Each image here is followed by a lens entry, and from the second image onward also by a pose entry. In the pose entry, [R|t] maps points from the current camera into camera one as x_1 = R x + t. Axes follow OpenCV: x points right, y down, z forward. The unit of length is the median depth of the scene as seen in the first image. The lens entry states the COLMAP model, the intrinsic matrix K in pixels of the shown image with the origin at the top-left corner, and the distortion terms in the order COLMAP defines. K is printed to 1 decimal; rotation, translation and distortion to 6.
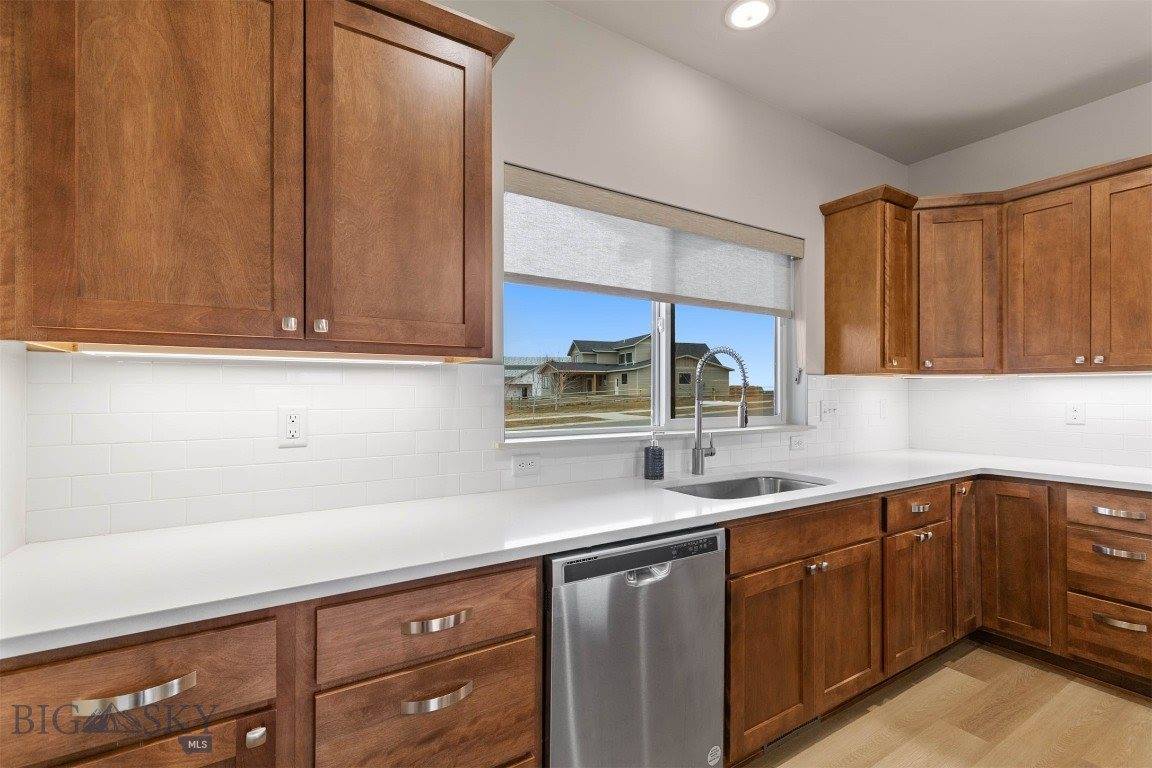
lens RADIAL K [[518.5, 0, 577.2], [0, 518.5, 390.6], [0, 0, 1]] dist [0.004311, -0.000568]
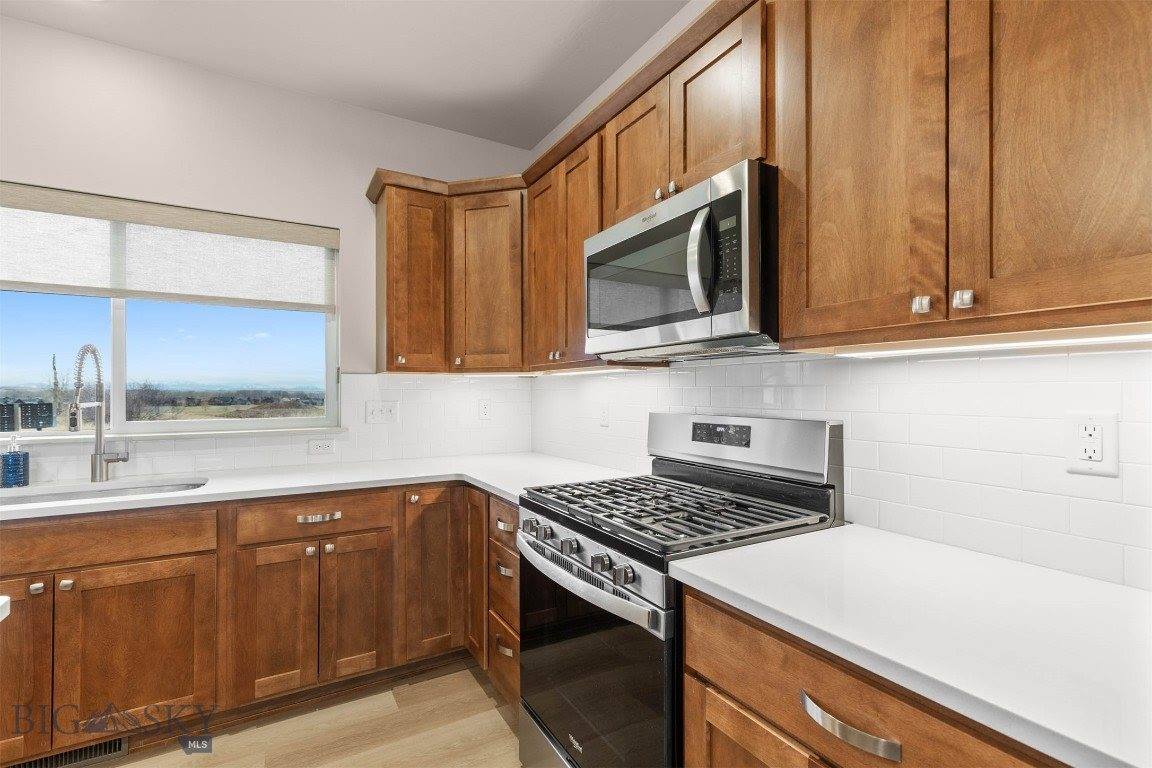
lens RADIAL K [[518.5, 0, 577.7], [0, 518.5, 389.1], [0, 0, 1]] dist [0.004311, -0.000568]
pose [[0.999329, -0.003766, -0.036429, 1.066913], [0.003666, 0.999989, -0.002824, 0.001991], [0.036439, 0.002689, 0.999332, 0.091097]]
